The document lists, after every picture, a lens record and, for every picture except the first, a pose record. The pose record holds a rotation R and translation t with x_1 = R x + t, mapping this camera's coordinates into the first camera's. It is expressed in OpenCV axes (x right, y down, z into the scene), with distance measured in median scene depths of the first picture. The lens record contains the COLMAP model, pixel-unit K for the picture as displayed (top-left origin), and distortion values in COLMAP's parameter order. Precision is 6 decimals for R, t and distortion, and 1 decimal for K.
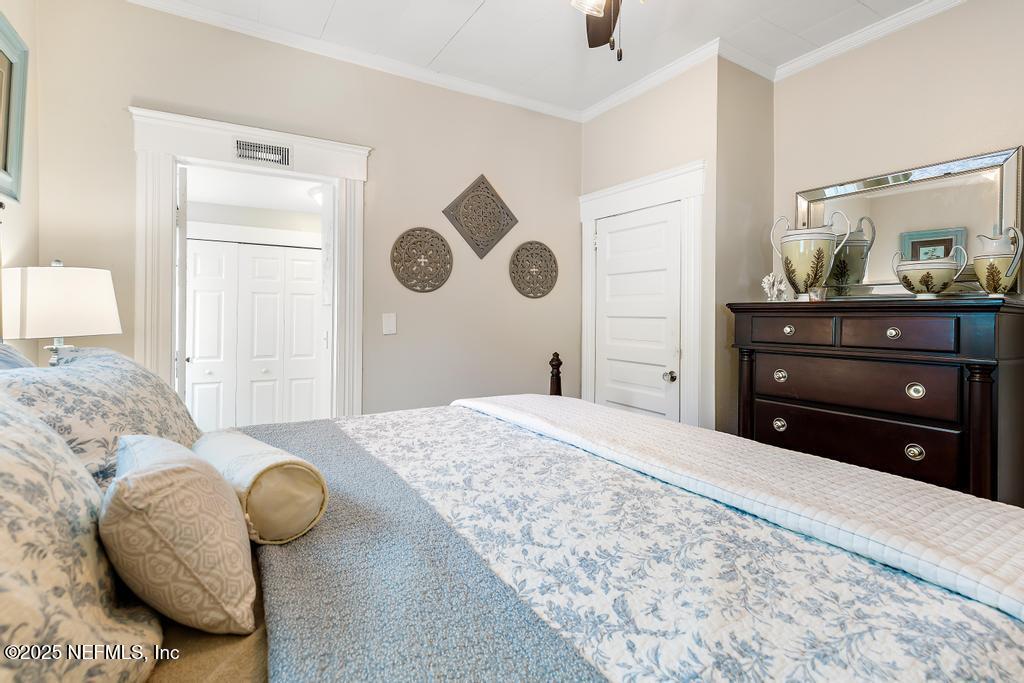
lens RADIAL K [[473.1, 0, 509.8], [0, 473.1, 321.6], [0, 0, 1]] dist [0.001140, 0.000028]
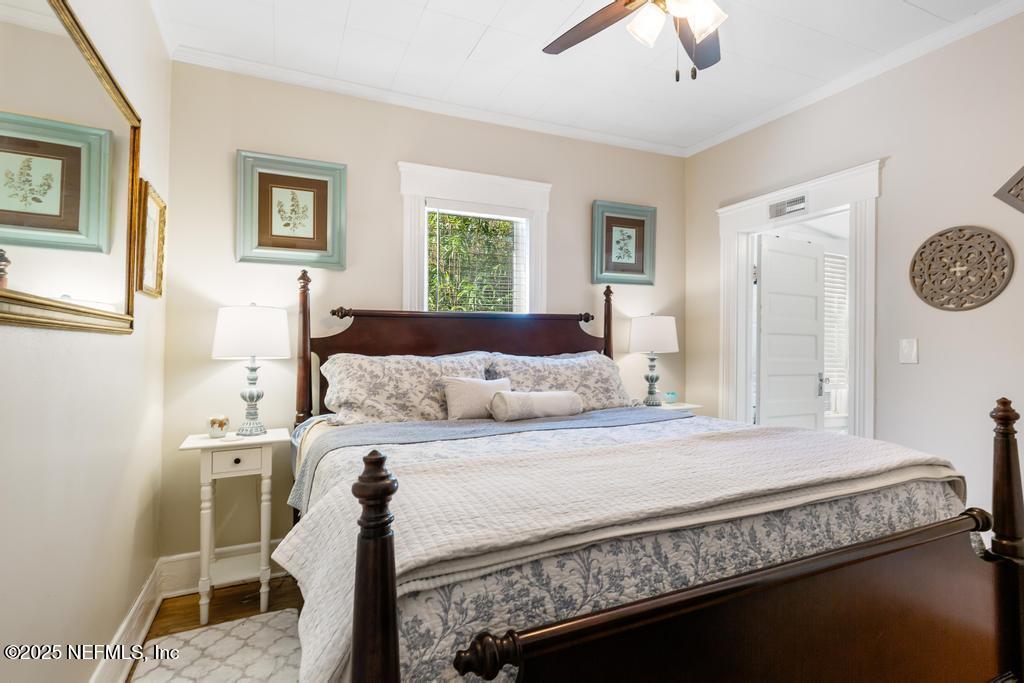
lens RADIAL K [[485.3, 0, 527.3], [0, 485.3, 339.5], [0, 0, 1]] dist [0.003702, 0.000544]
pose [[-0.045843, -0.015560, -0.998827, 0.651979], [-0.021077, 0.999671, -0.014605, 0.011109], [0.998726, 0.020383, -0.046156, 0.353860]]
